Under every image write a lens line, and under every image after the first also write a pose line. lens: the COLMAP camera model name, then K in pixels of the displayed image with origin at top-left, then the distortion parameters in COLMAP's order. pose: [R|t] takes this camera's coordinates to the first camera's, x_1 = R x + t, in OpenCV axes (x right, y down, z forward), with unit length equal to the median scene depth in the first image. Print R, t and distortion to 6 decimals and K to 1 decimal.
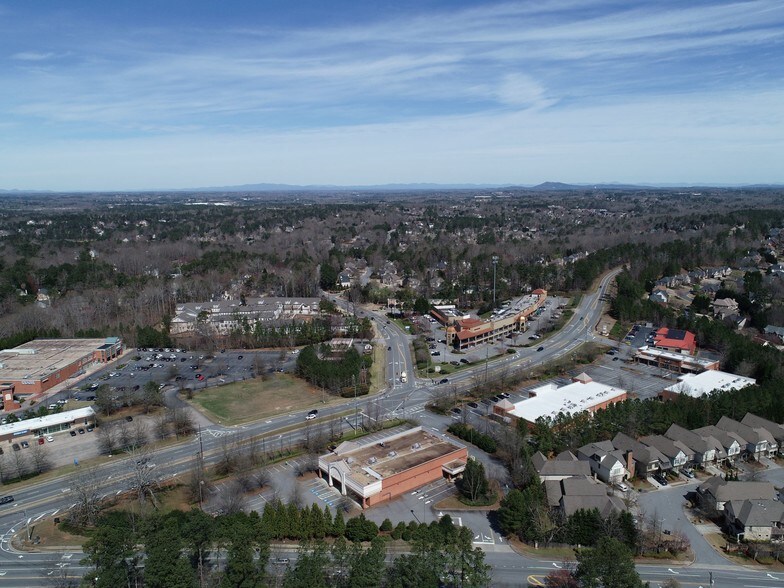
lens RADIAL K [[590.8, 0, 393.4], [0, 590.8, 320.8], [0, 0, 1]] dist [0.007251, -0.000294]
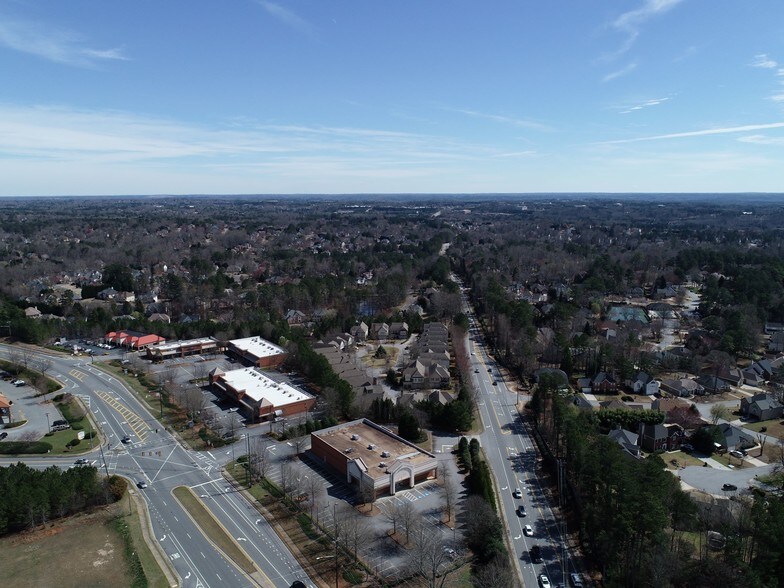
lens RADIAL K [[596.3, 0, 392.0], [0, 596.3, 294.0], [0, 0, 1]] dist [-0.000409, 0.000744]
pose [[0.039444, -0.164630, 0.985566, -0.684645], [0.228206, 0.961751, 0.151519, -0.127146], [-0.972814, 0.218935, 0.075505, 0.571751]]
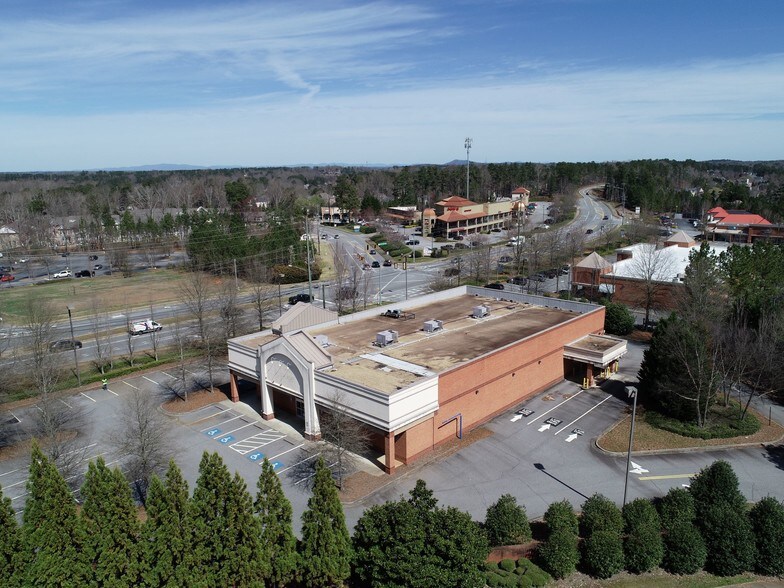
lens RADIAL K [[590.8, 0, 393.4], [0, 590.8, 320.8], [0, 0, 1]] dist [0.007251, -0.000294]
pose [[0.988863, -0.043522, 0.142321, -0.053684], [0.039316, 0.998707, 0.032237, 0.144614], [-0.143540, -0.026283, 0.989295, 0.439429]]
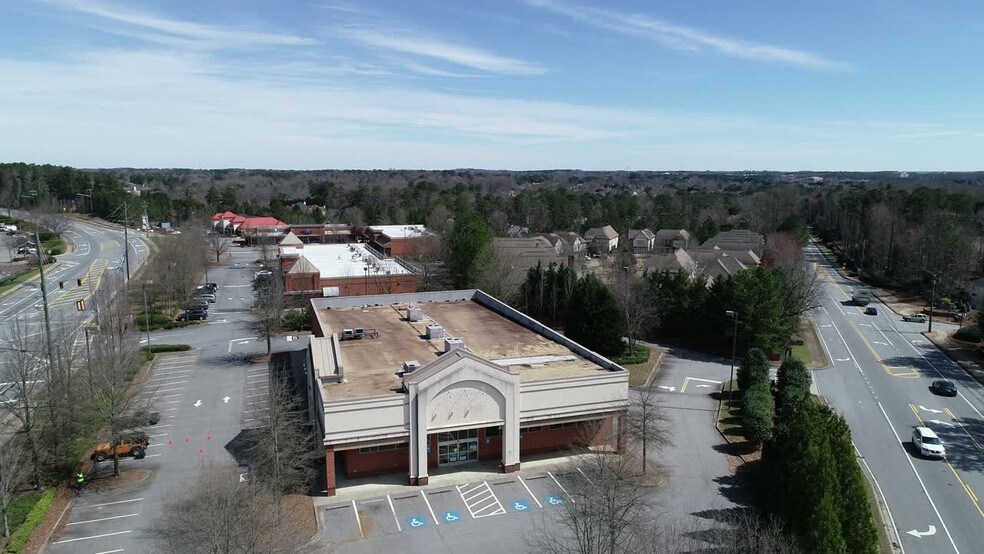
lens RADIAL K [[691.5, 0, 492.0], [0, 691.5, 277.0], [0, 0, 1]] dist [-0.000699, -0.002828]
pose [[0.344892, -0.138186, 0.928415, -0.234392], [0.208225, 0.975723, 0.067875, 0.122279], [-0.915255, 0.169909, 0.365293, 0.570958]]
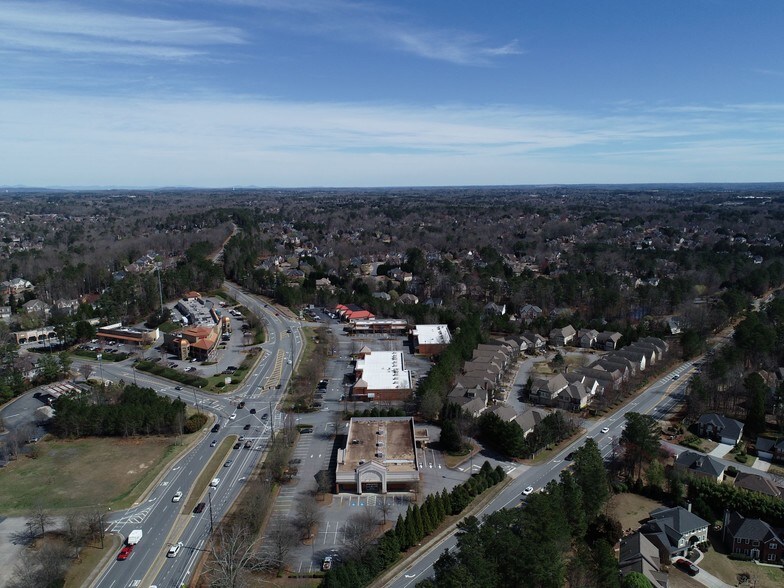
lens RADIAL K [[590.8, 0, 393.4], [0, 590.8, 320.8], [0, 0, 1]] dist [0.007251, -0.000294]
pose [[0.618116, -0.178492, 0.765554, -0.505775], [0.182745, 0.979826, 0.080900, -0.042478], [-0.764550, 0.089896, 0.638265, 0.214735]]
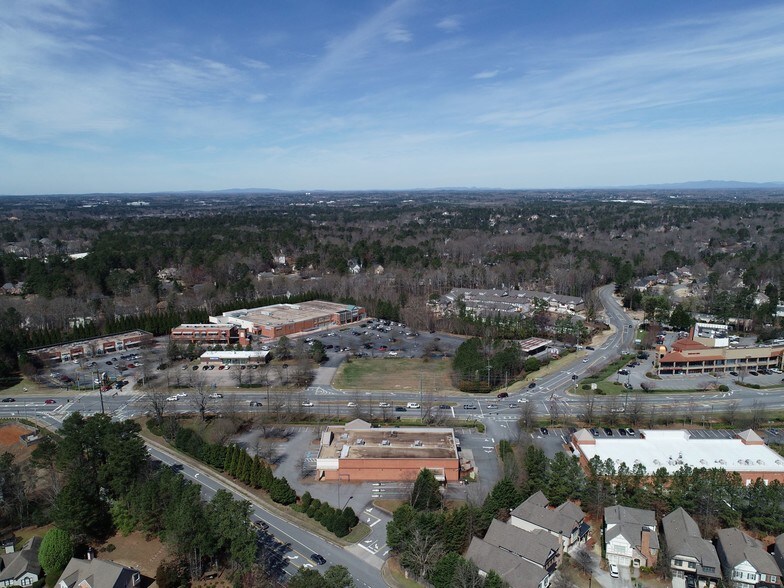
lens RADIAL K [[602.7, 0, 393.1], [0, 602.7, 261.9], [0, 0, 1]] dist [-0.001560, 0.000653]
pose [[0.765876, 0.080025, -0.637989, 0.430978], [-0.139812, 0.989211, -0.043758, -0.020258], [0.627604, 0.122712, 0.768801, 0.138621]]
